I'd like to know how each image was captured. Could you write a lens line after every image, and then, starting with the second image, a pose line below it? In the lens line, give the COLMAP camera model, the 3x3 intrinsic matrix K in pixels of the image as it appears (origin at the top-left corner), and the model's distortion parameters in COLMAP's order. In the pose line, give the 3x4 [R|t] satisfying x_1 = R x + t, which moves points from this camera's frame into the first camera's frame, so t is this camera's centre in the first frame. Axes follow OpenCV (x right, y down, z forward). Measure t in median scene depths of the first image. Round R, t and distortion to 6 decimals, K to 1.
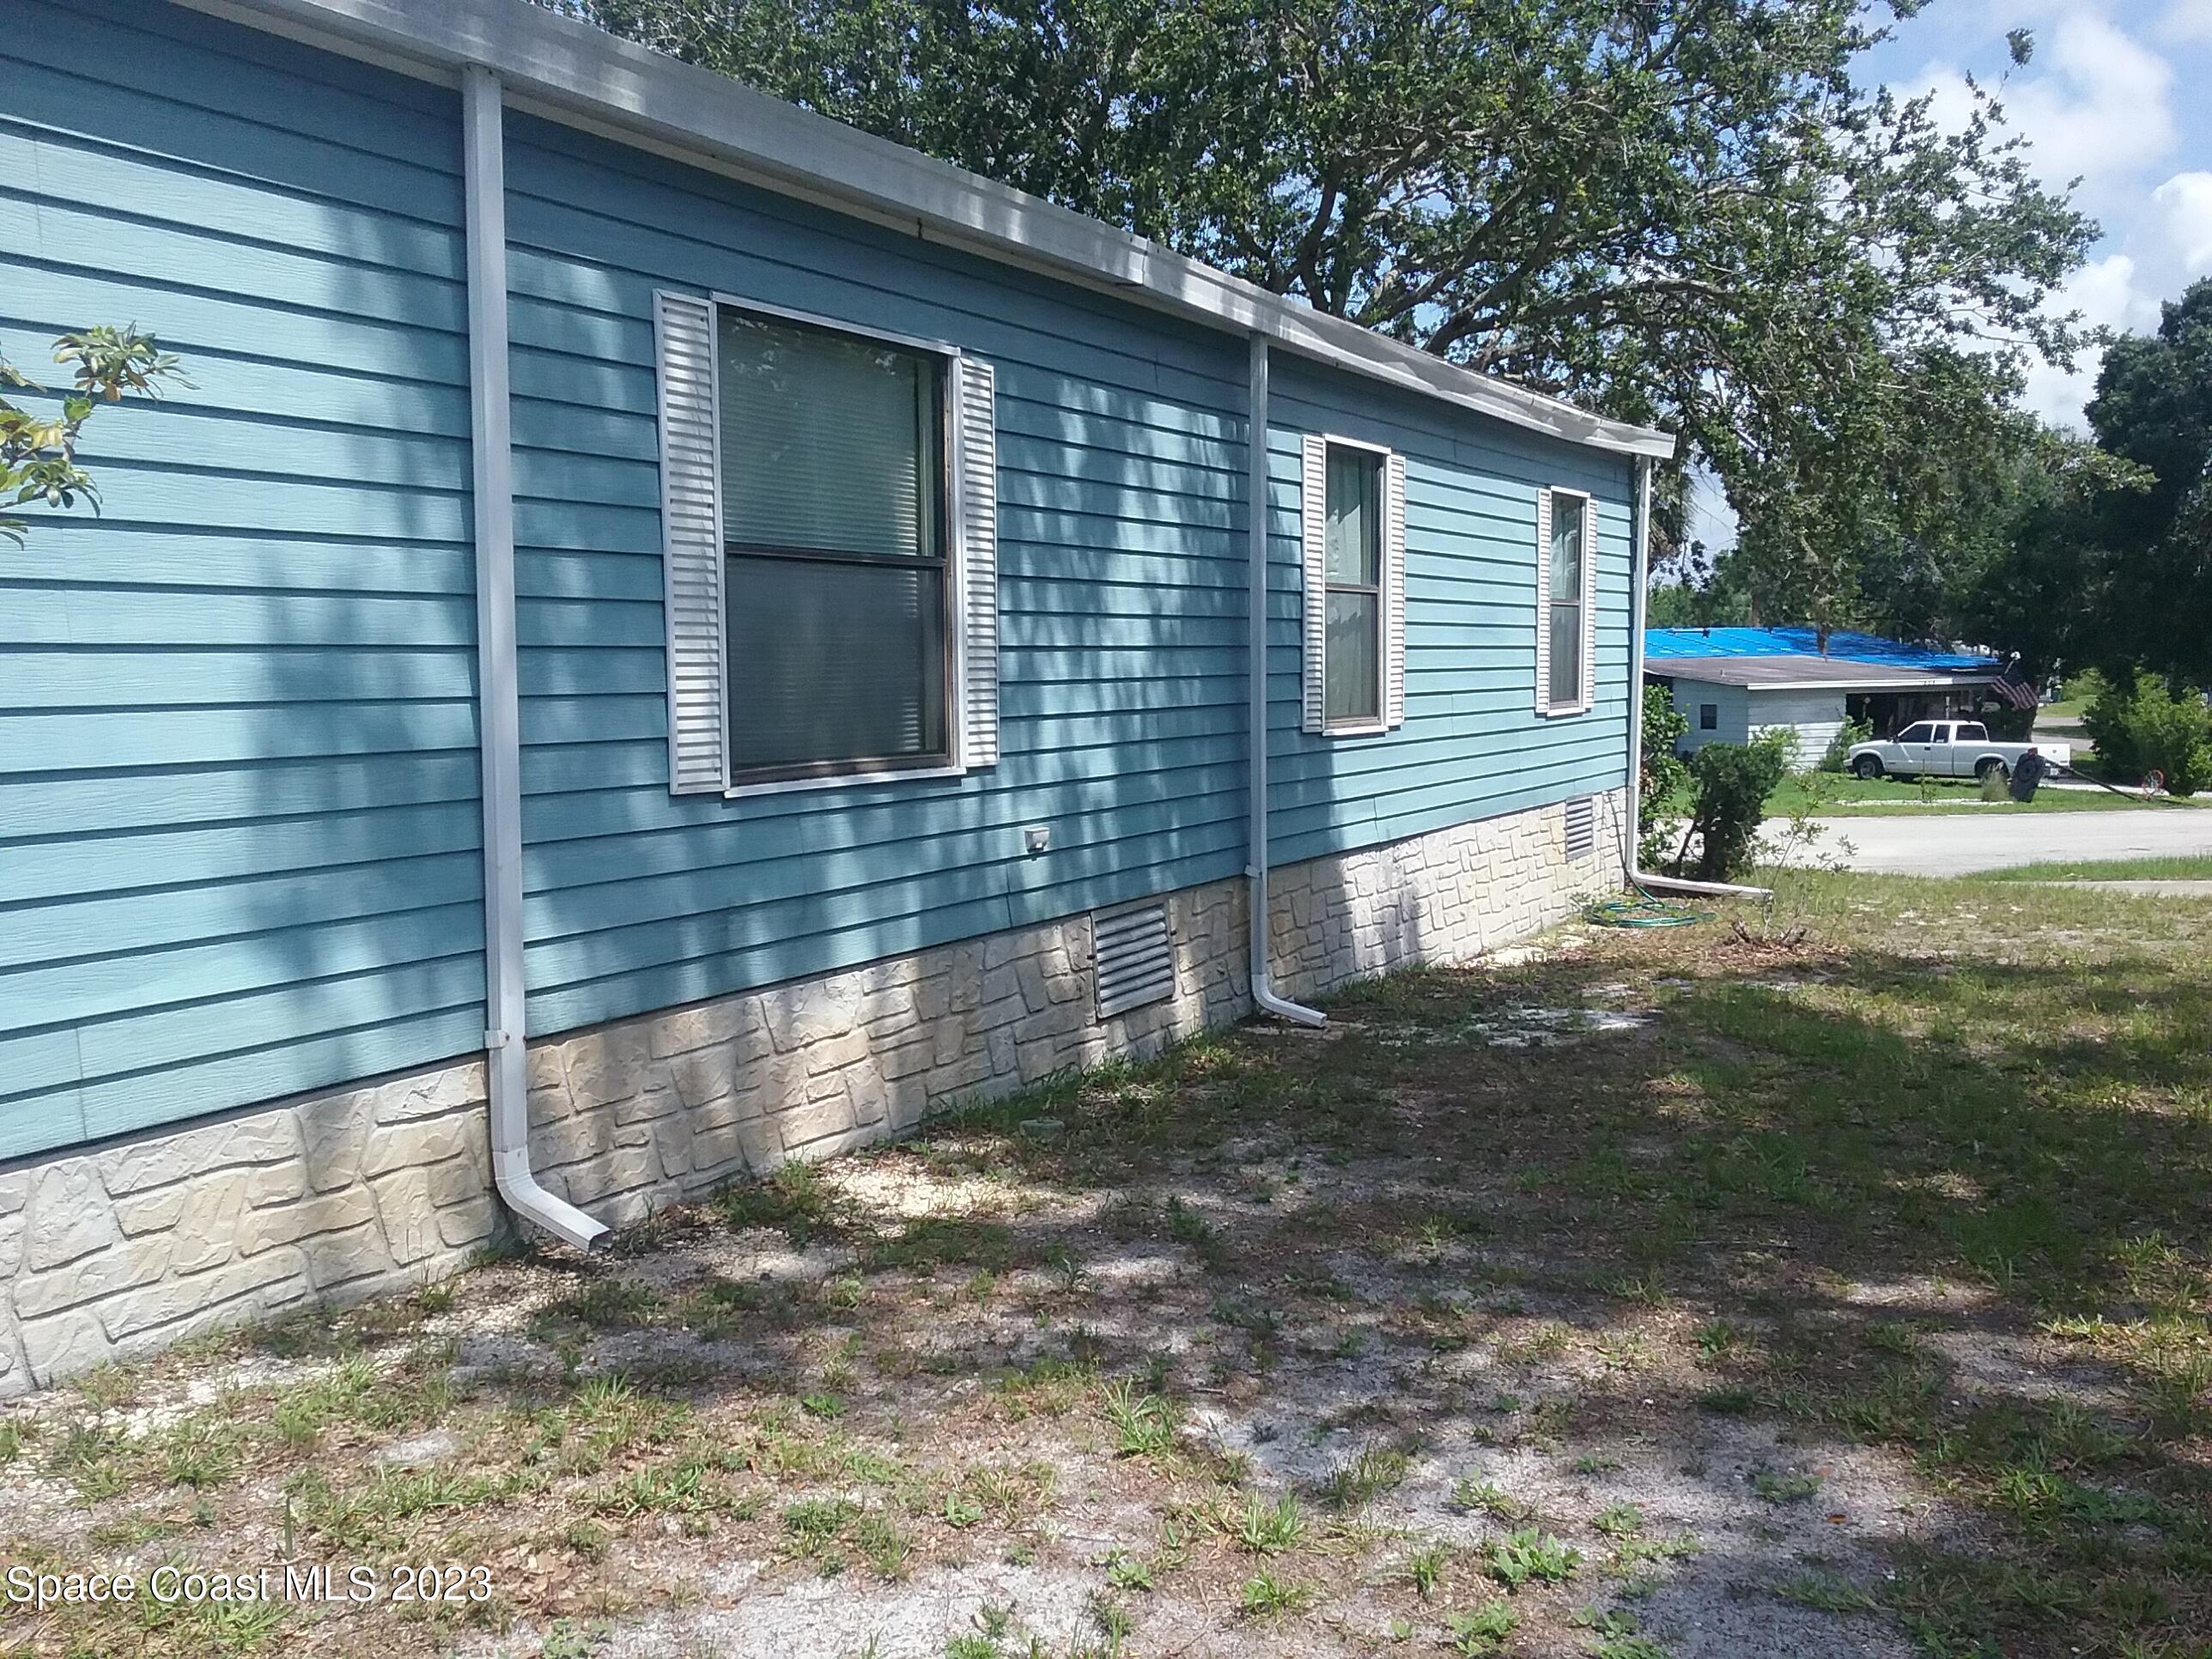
lens RADIAL K [[2032.6, 0, 1100.2], [0, 2032.6, 872.2], [0, 0, 1]] dist [0.073392, -0.136129]
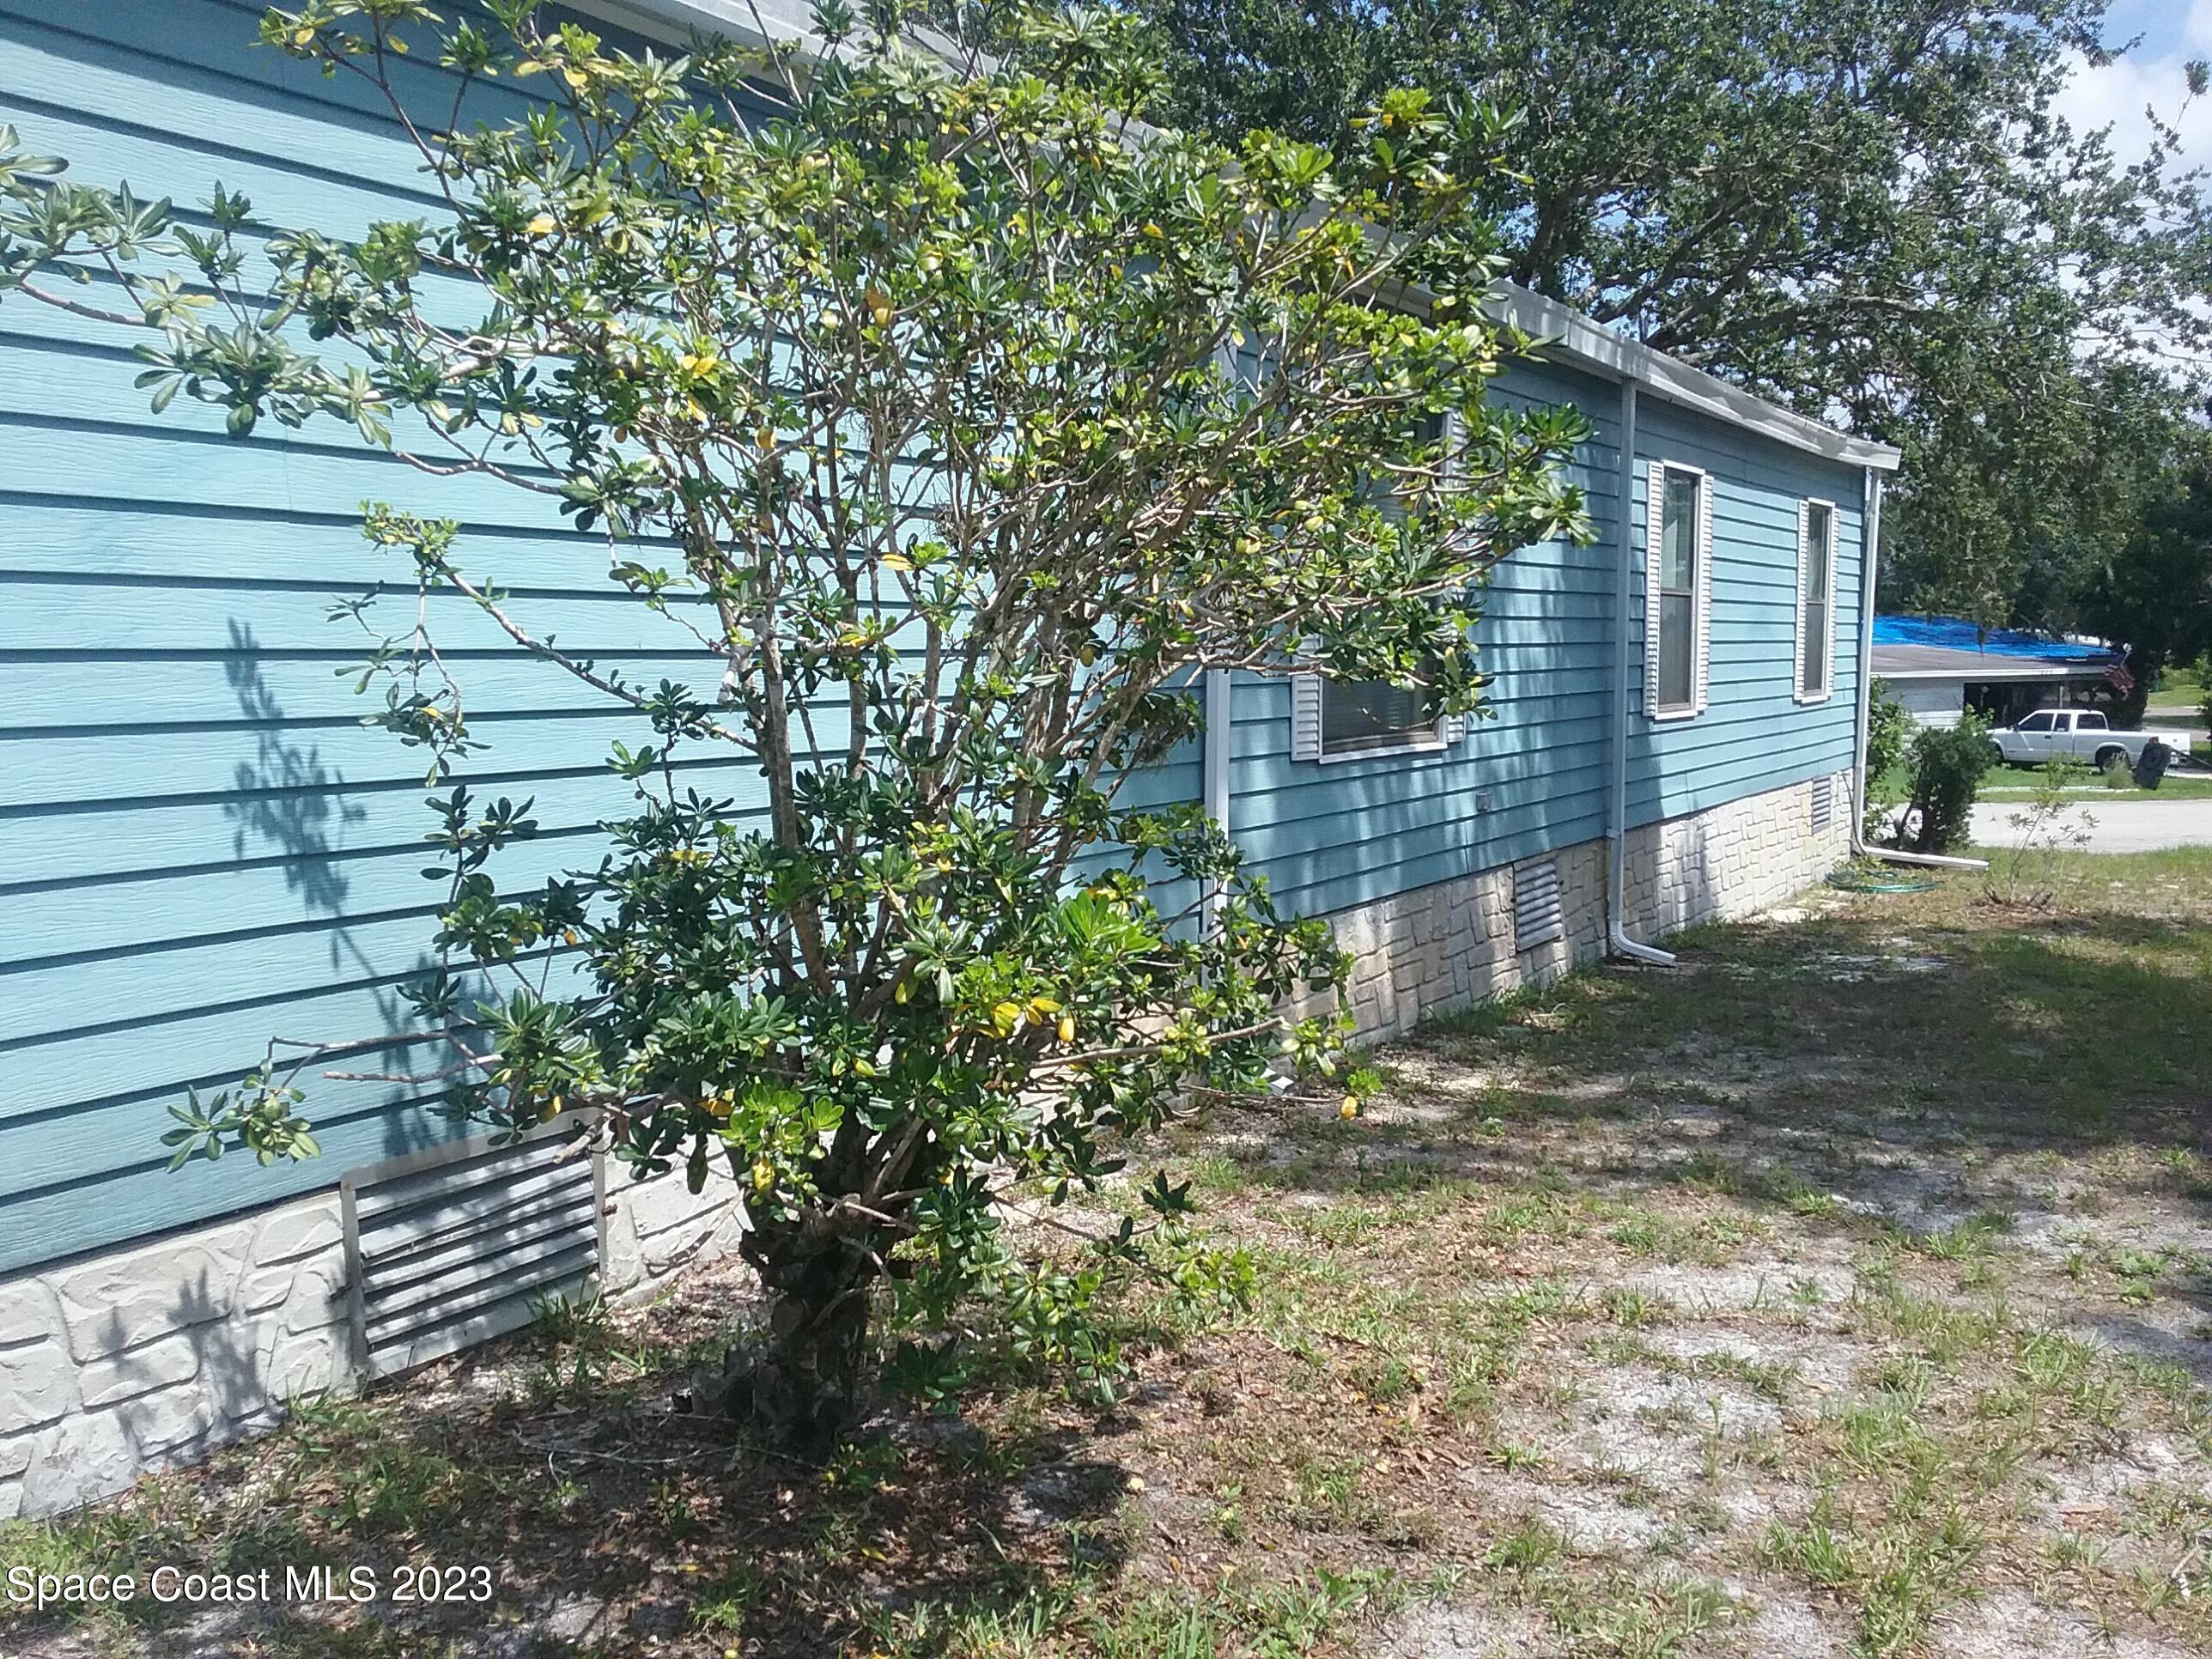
lens RADIAL K [[2031.7, 0, 1028.5], [0, 2031.7, 894.0], [0, 0, 1]] dist [0.000915, -0.041520]
pose [[0.998033, 0.010219, -0.061847, -0.097885], [-0.009047, 0.999775, 0.019200, 0.007770], [0.062029, -0.018603, 0.997901, -0.101764]]
